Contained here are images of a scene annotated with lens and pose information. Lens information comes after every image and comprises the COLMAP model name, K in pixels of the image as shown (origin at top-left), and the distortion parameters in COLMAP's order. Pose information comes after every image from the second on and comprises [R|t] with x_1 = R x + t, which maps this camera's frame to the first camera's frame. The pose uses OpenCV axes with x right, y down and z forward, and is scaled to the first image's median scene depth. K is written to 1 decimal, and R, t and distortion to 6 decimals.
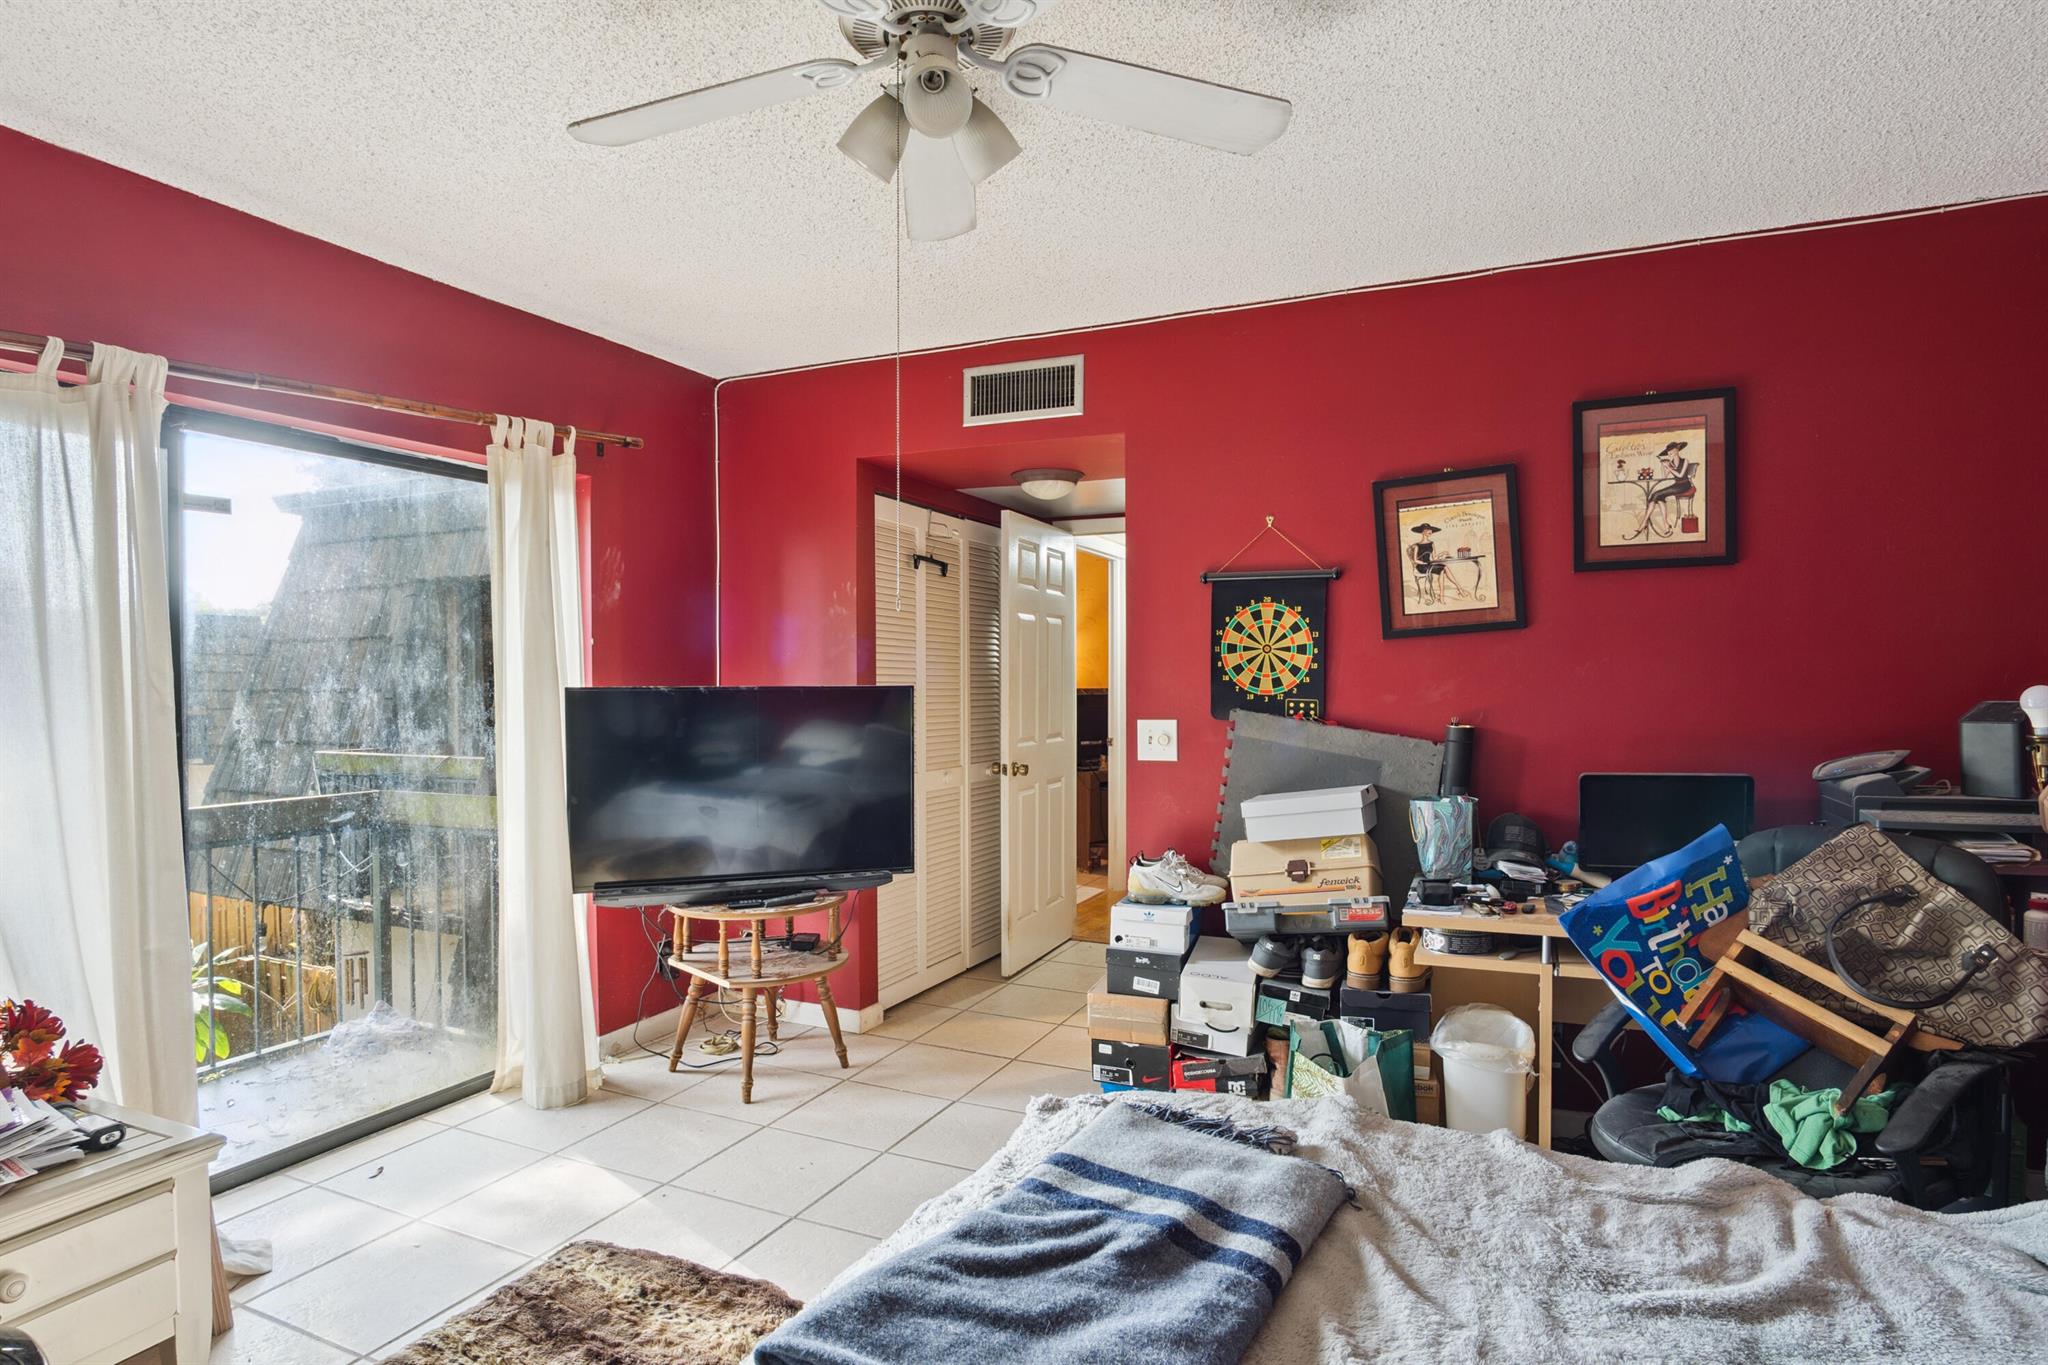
lens RADIAL K [[1125.5, 0, 1033.9], [0, 1125.5, 652.7], [0, 0, 1]] dist [-0.032524, 0.008717]
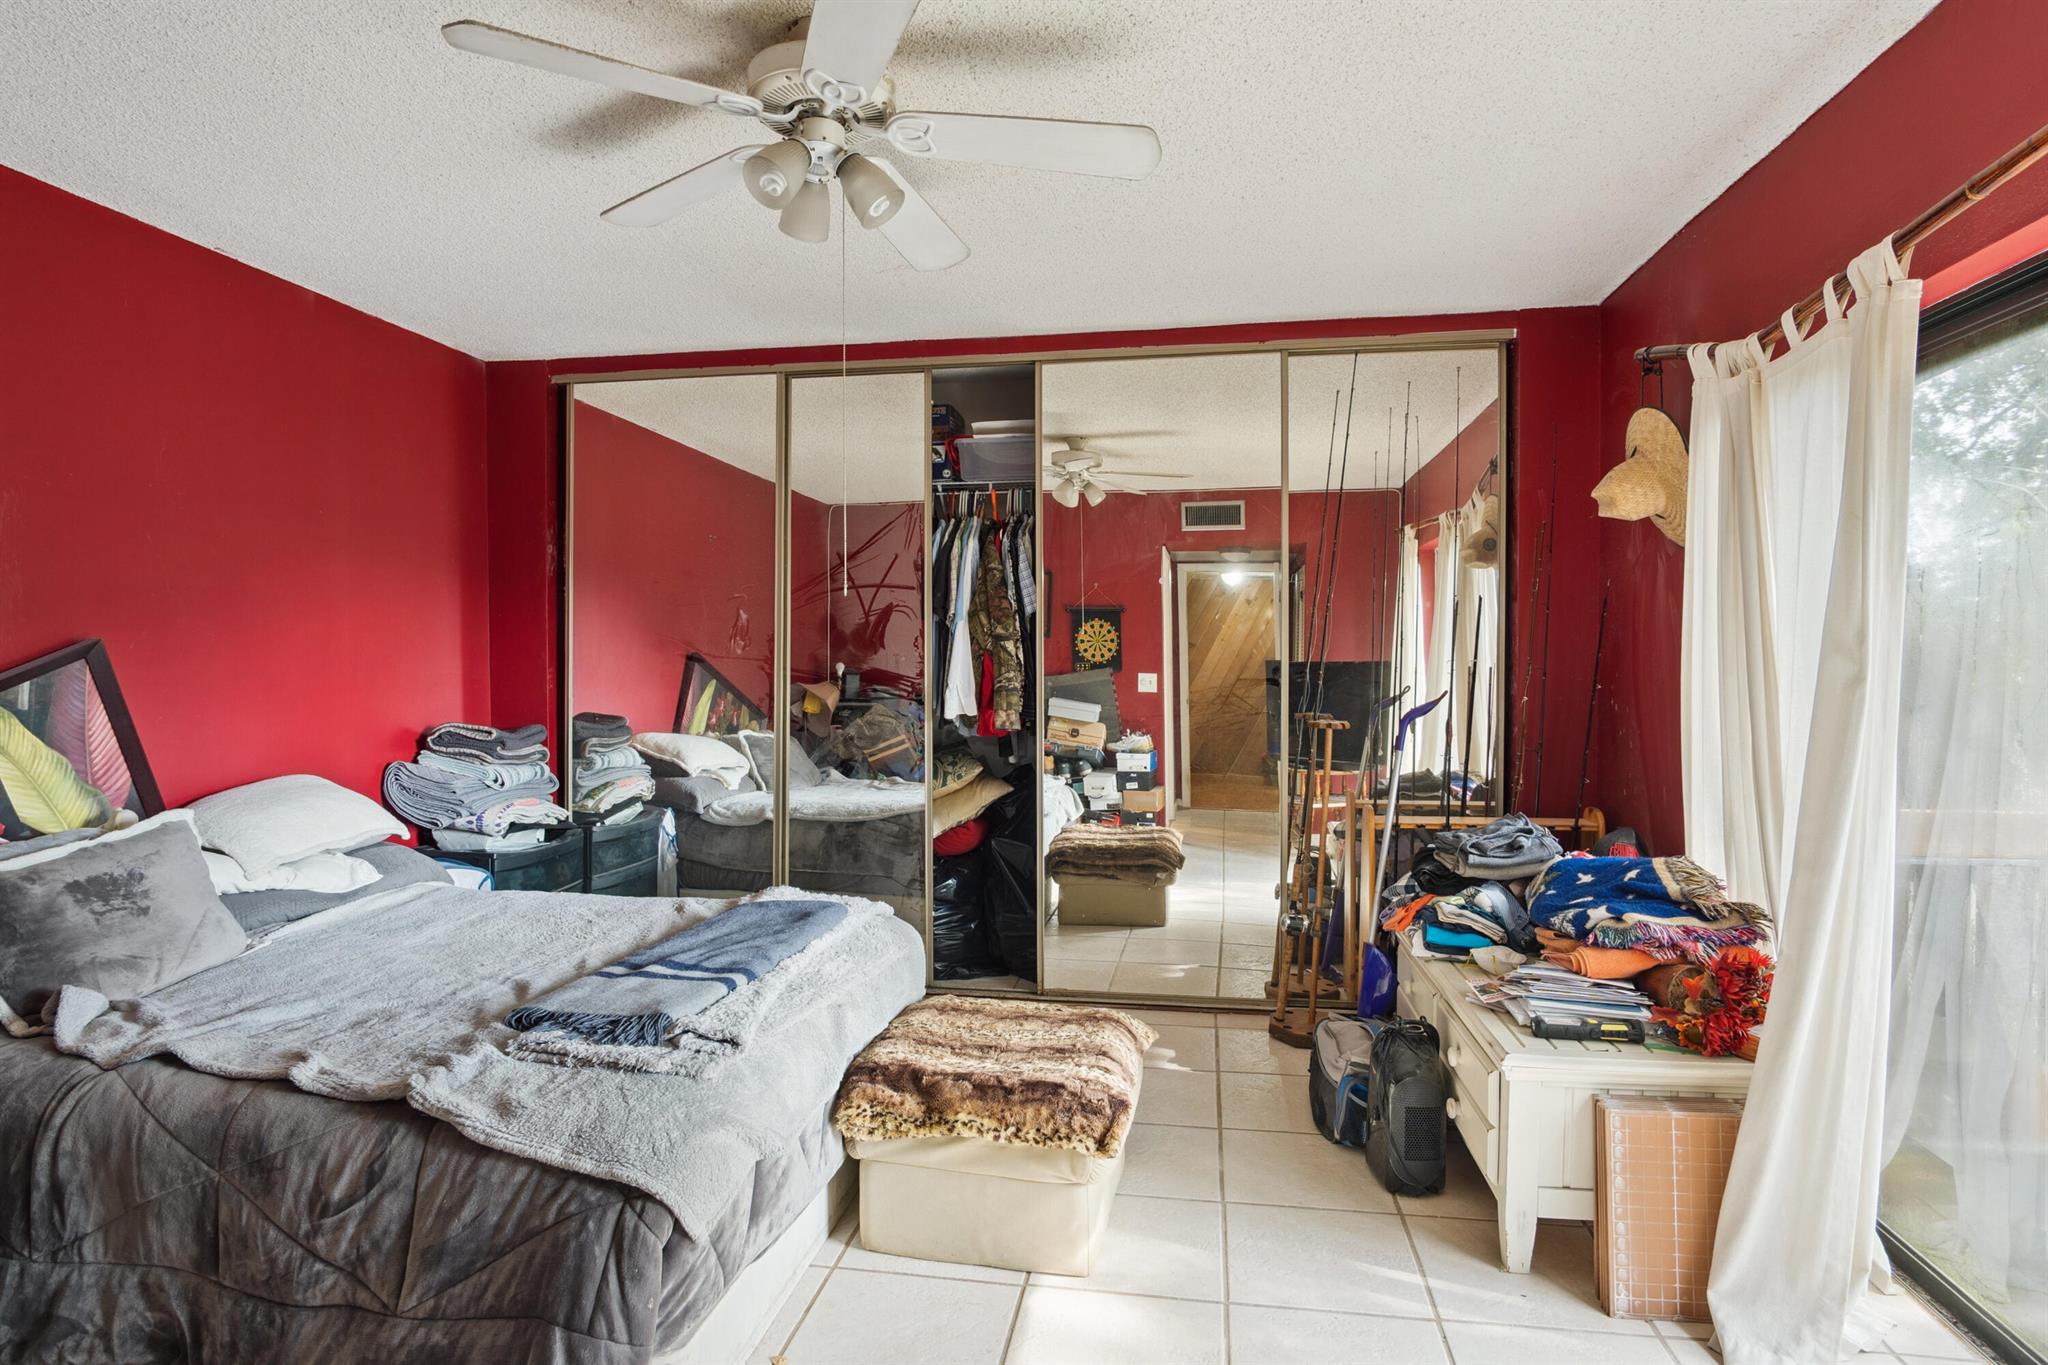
lens RADIAL K [[1094.0, 0, 1024.8], [0, 1094.0, 699.2], [0, 0, 1]] dist [-0.028241, 0.010283]
pose [[0.258189, 0.030448, -0.965614, 2.329547], [0.021448, 0.999076, 0.037239, 0.028614], [0.965856, -0.030325, 0.257298, 0.267660]]
